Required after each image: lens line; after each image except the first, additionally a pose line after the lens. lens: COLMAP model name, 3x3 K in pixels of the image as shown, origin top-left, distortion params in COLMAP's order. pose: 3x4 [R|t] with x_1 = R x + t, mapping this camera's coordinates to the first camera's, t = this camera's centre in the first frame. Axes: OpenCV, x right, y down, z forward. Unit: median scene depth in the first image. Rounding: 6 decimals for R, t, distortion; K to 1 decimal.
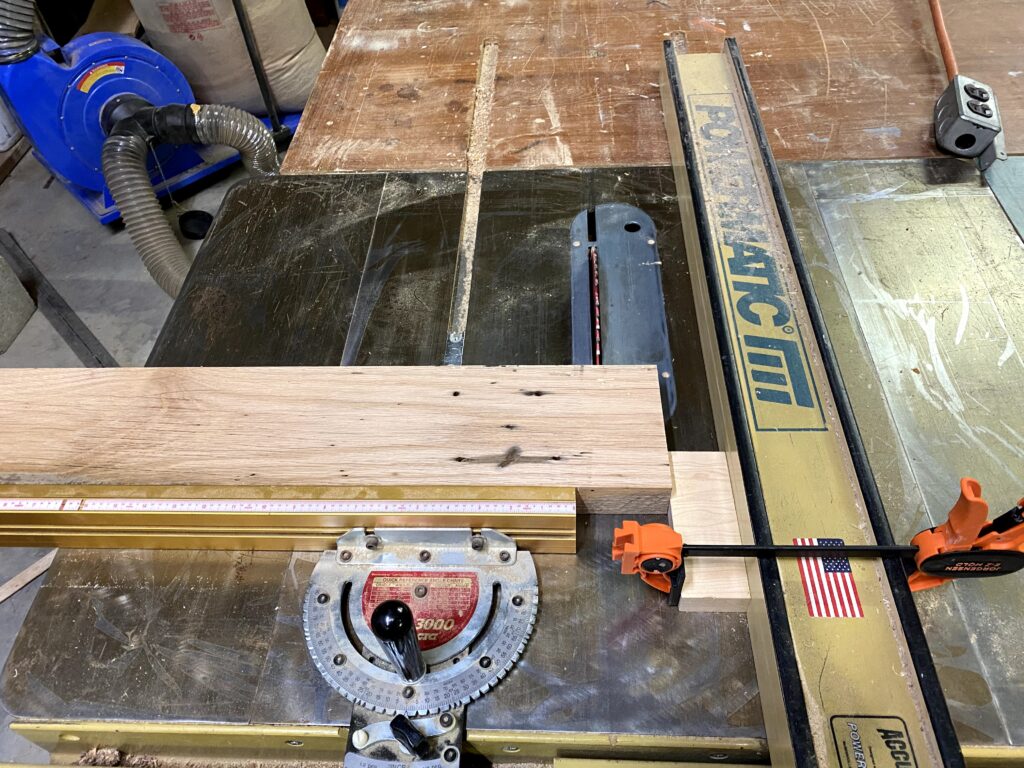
lens RADIAL K [[800.8, 0, 512.4], [0, 800.8, 385.7], [0, 0, 1]] dist [0.012201, 0.013082]
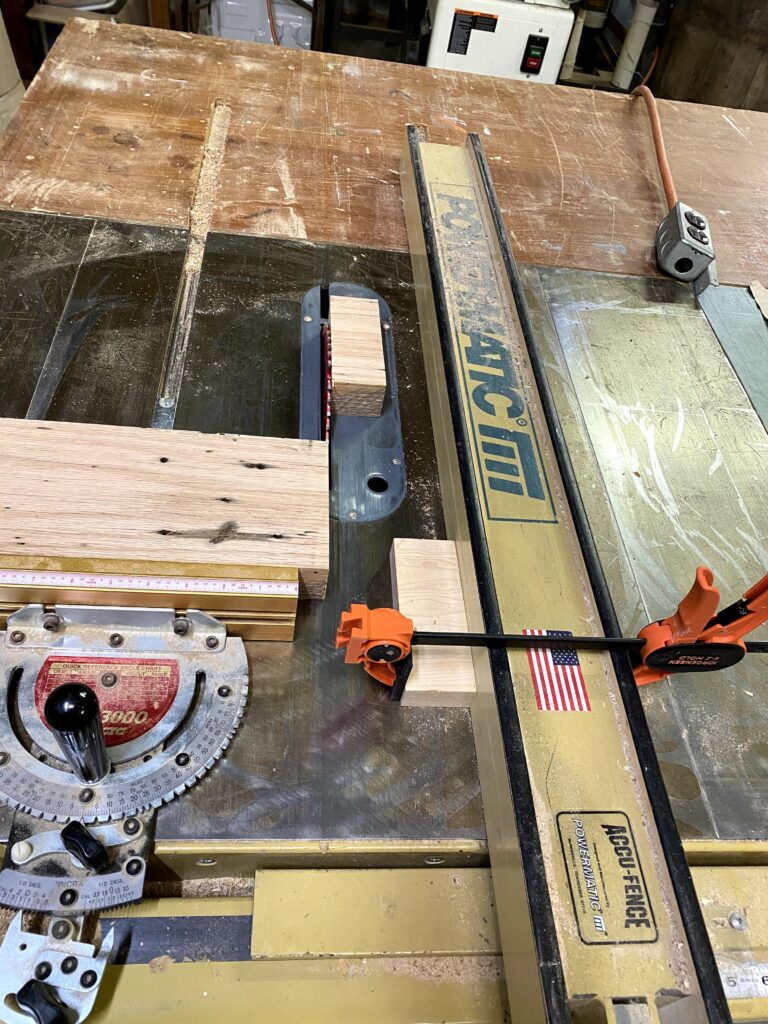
lens RADIAL K [[777.4, 0, 384.0], [0, 777.4, 512.0], [0, 0, 1]] dist [0.020635, -0.011177]
pose [[0.972796, 0.065809, 0.222118, -0.022715], [-0.064823, 0.997828, -0.011732, 0.061756], [-0.222407, -0.002986, 0.974949, 0.115184]]
